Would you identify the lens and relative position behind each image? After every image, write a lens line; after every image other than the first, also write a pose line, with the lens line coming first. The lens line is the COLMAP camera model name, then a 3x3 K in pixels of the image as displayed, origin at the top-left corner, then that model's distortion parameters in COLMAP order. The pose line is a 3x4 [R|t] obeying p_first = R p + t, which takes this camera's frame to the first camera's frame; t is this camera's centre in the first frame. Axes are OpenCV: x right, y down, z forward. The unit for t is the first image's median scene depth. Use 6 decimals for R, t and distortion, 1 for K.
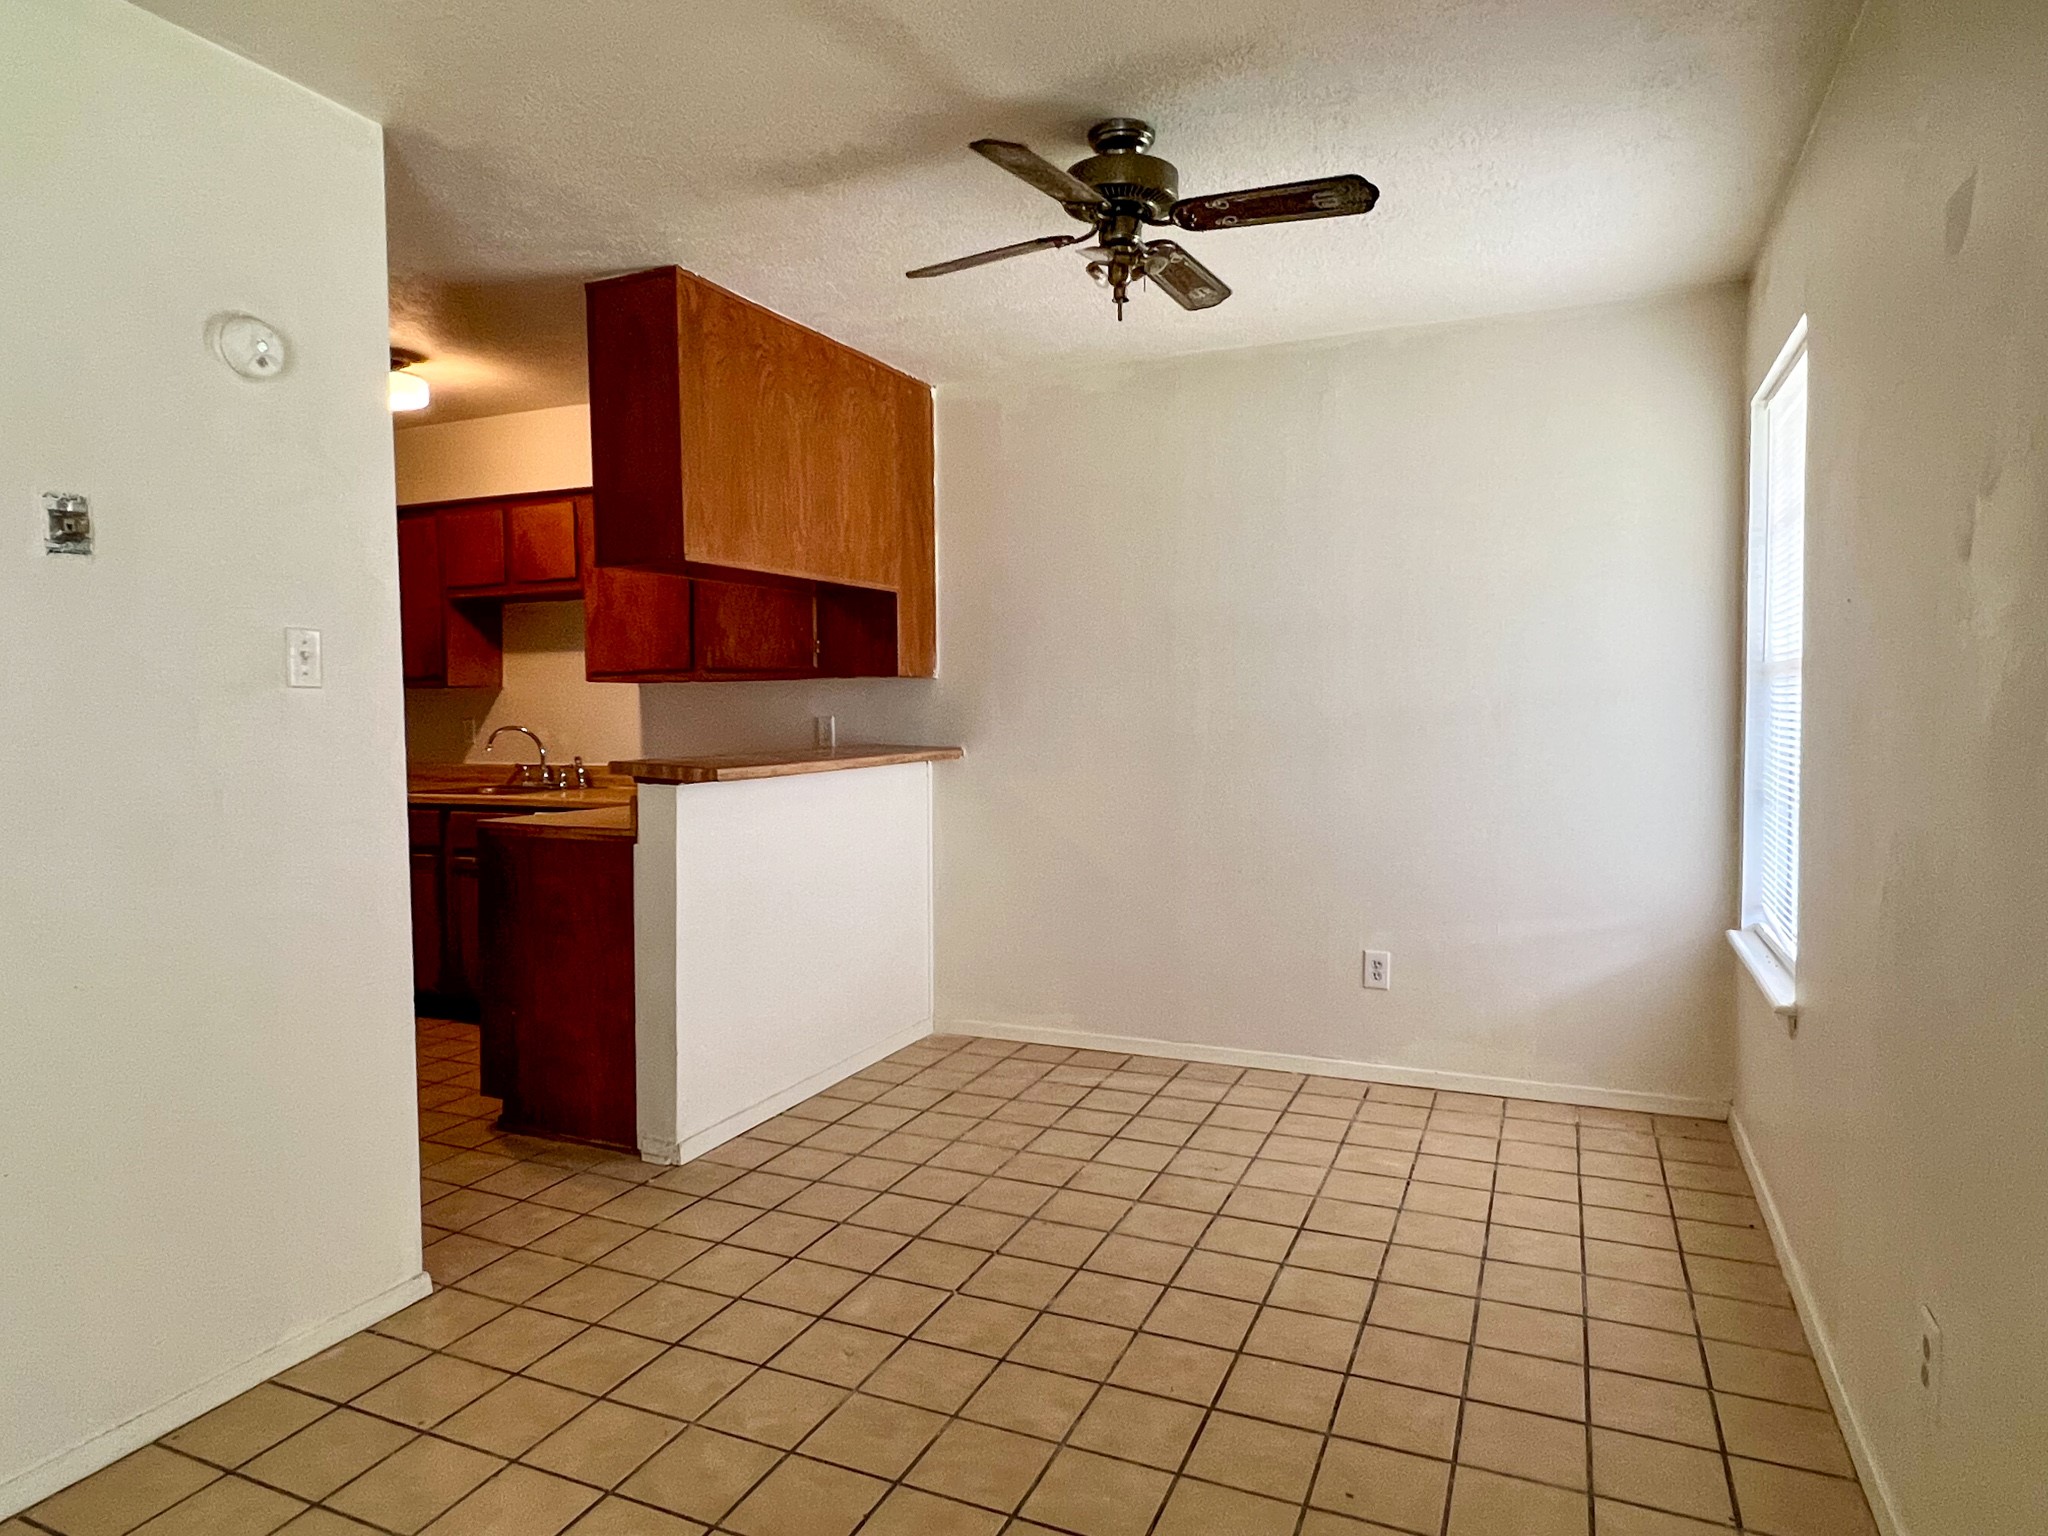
lens RADIAL K [[1222.7, 0, 1018.0], [0, 1222.7, 763.9], [0, 0, 1]] dist [0.002090, 0.002592]
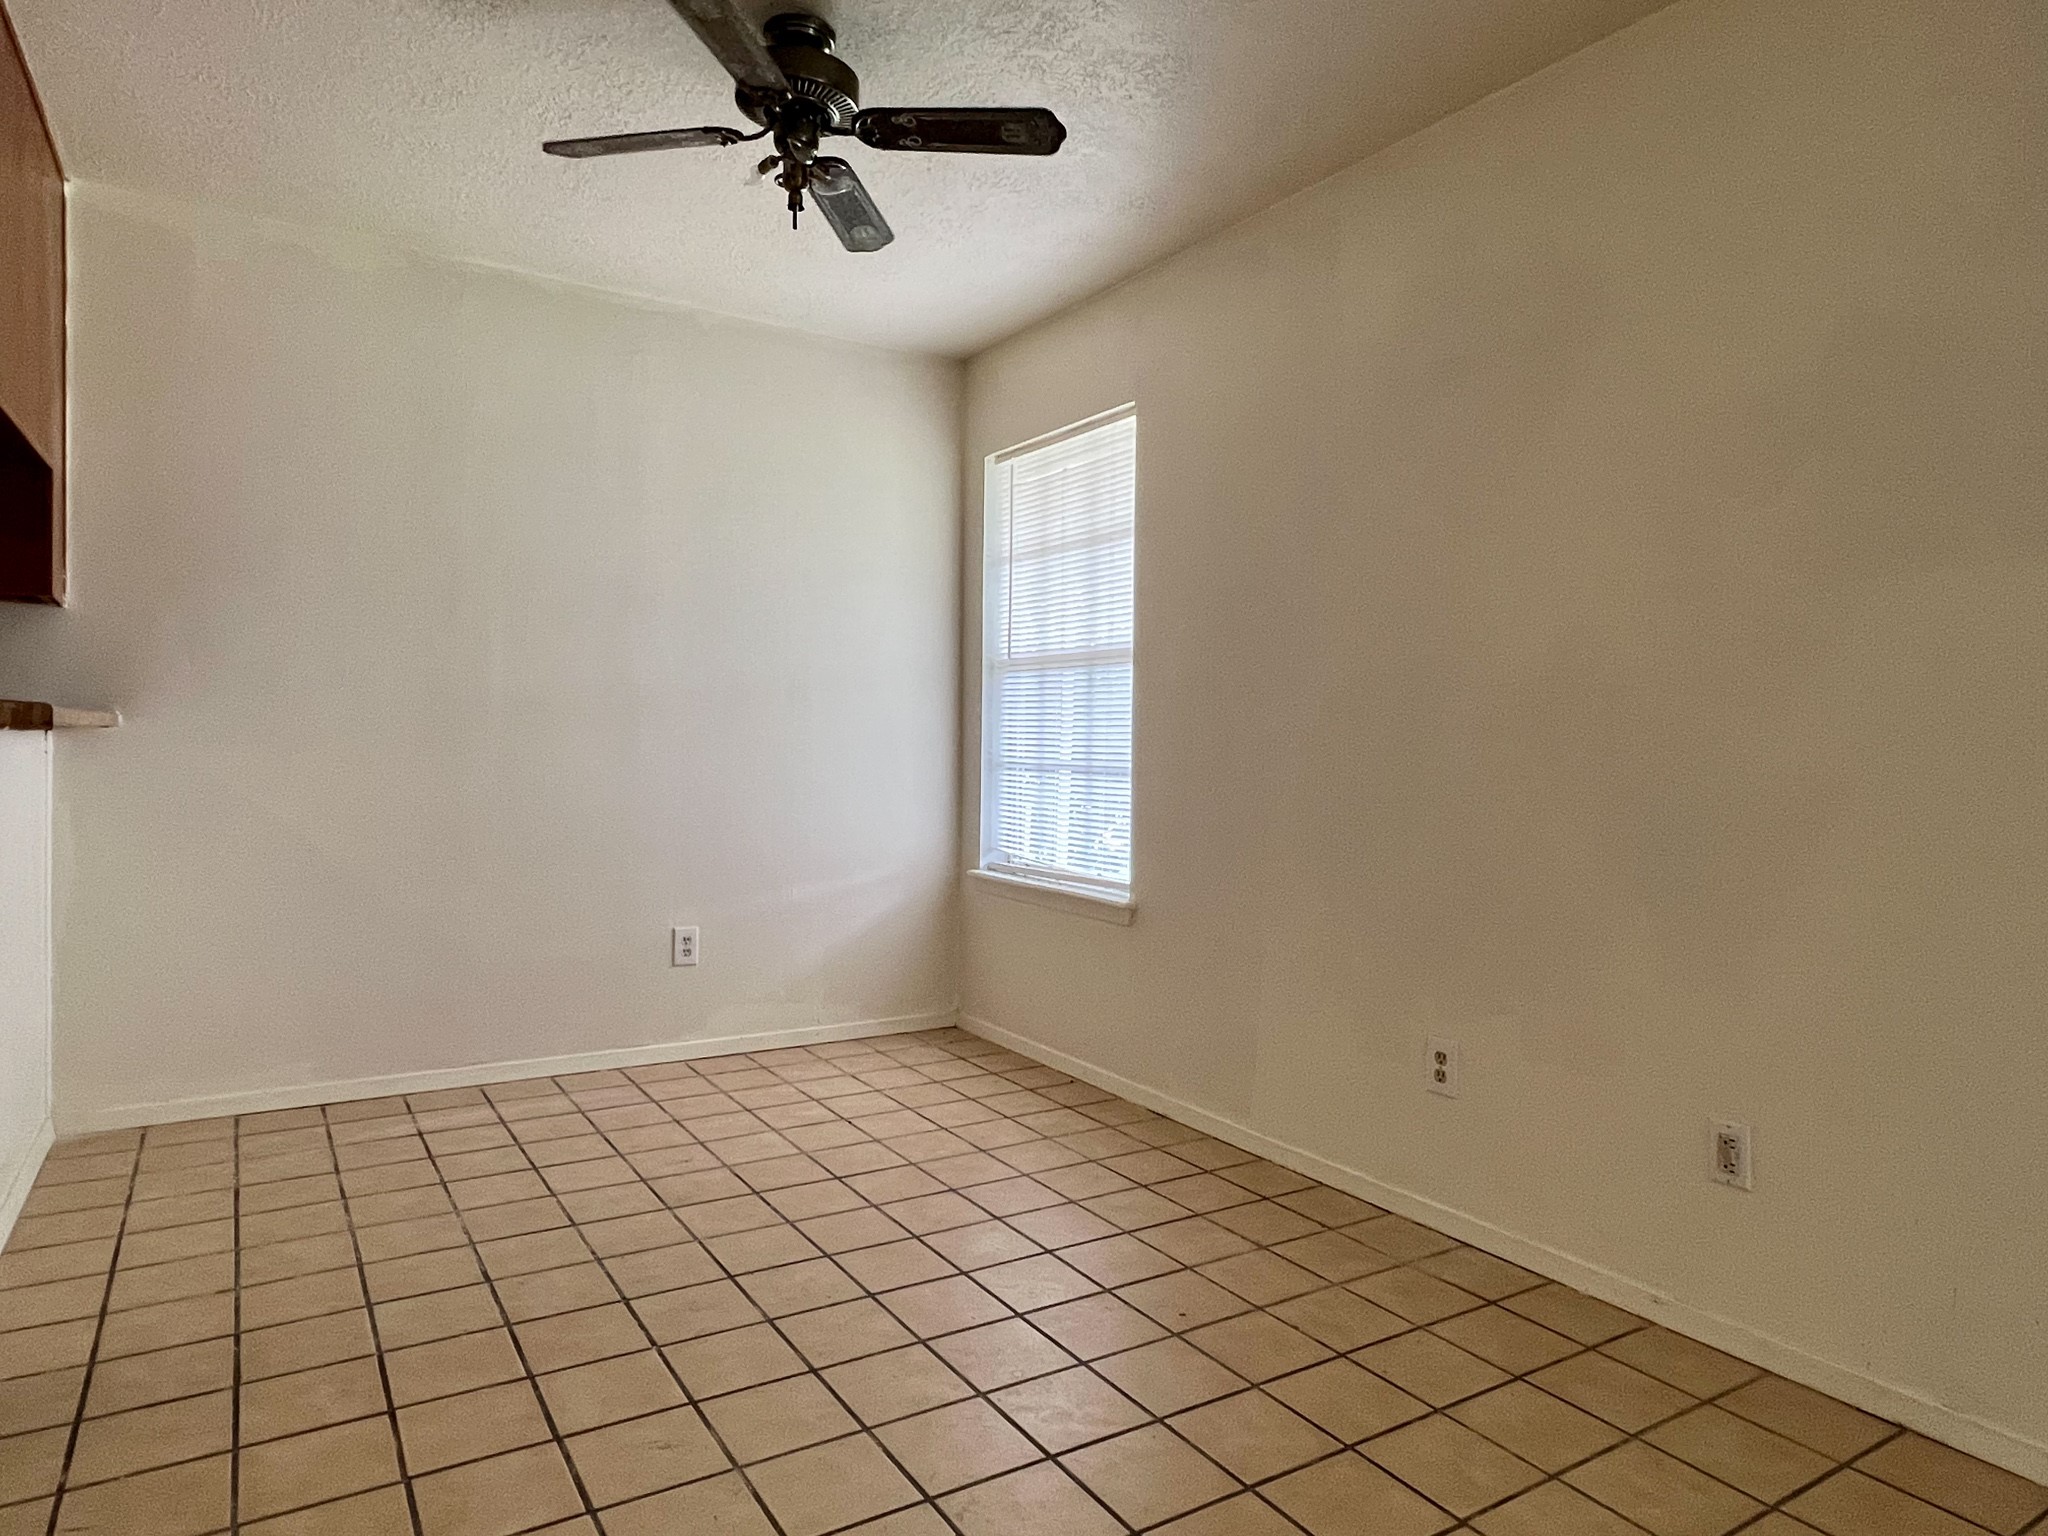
lens RADIAL K [[1222.7, 0, 1019.2], [0, 1222.7, 770.3], [0, 0, 1]] dist [0.002090, 0.002592]
pose [[0.563084, -0.000654, 0.826400, -0.408351], [0.015153, 0.999840, -0.009534, 0.042778], [-0.826261, 0.017891, 0.563003, 0.235116]]
